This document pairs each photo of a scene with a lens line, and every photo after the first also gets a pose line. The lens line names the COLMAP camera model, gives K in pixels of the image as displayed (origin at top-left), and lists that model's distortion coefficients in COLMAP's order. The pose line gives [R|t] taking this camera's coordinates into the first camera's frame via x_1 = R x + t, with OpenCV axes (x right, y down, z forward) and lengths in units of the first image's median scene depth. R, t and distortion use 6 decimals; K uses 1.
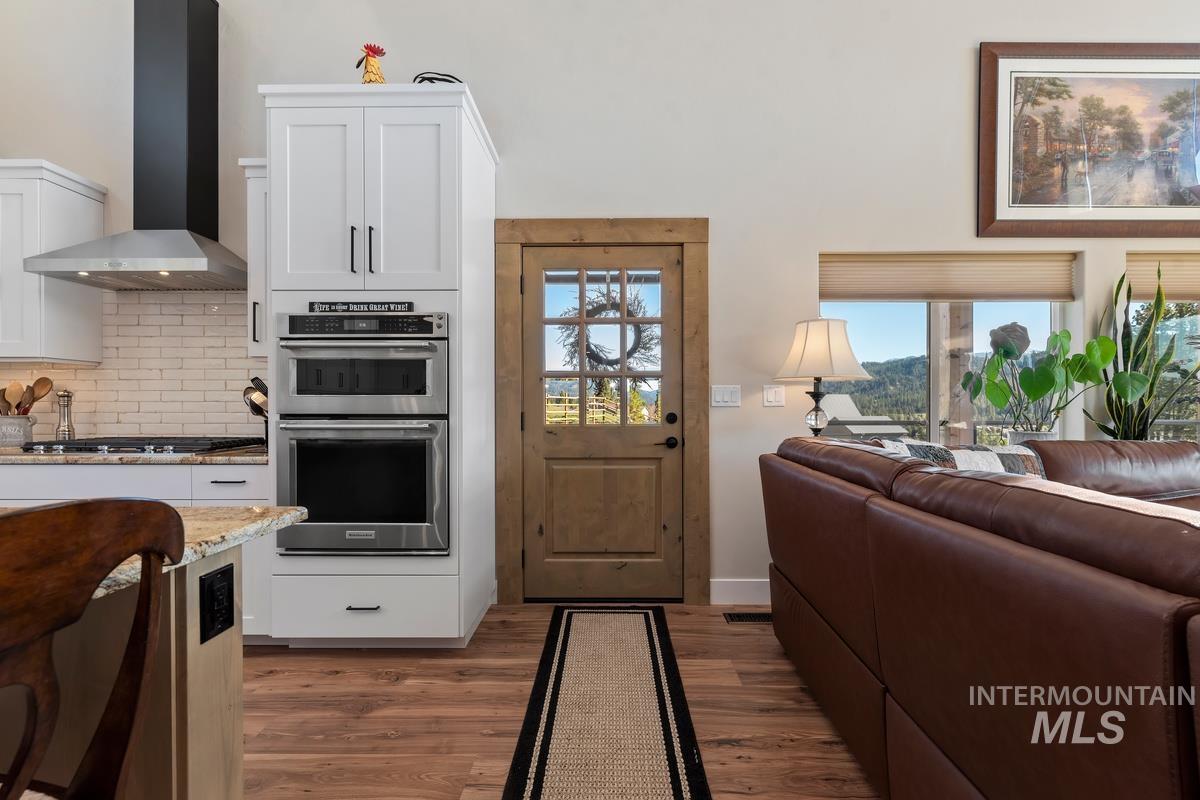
lens RADIAL K [[543.1, 0, 603.1], [0, 543.1, 402.4], [0, 0, 1]] dist [0.002320, -0.000713]
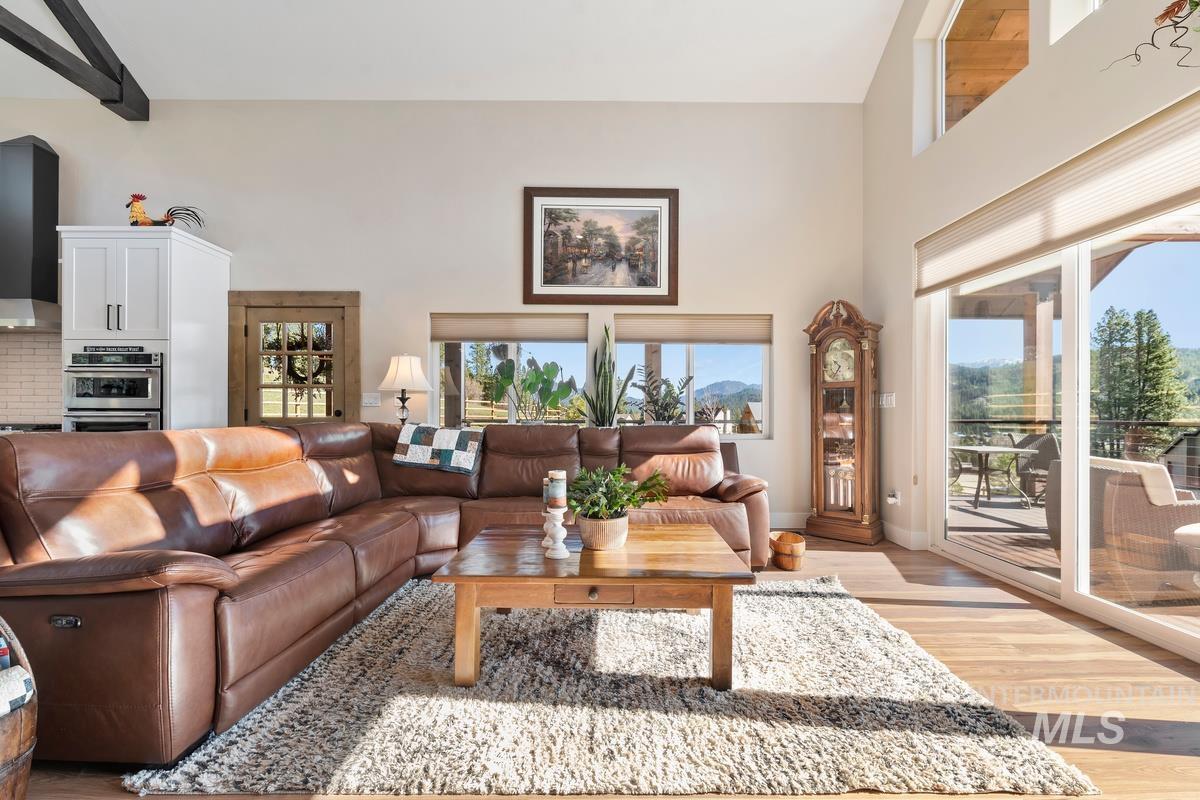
lens RADIAL K [[543.1, 0, 606.4], [0, 543.1, 407.0], [0, 0, 1]] dist [0.002320, -0.000713]
pose [[0.999890, 0.003326, 0.014466, 0.924491], [-0.003242, 0.999978, -0.005824, 0.017711], [-0.014485, 0.005776, 0.999878, -0.656913]]
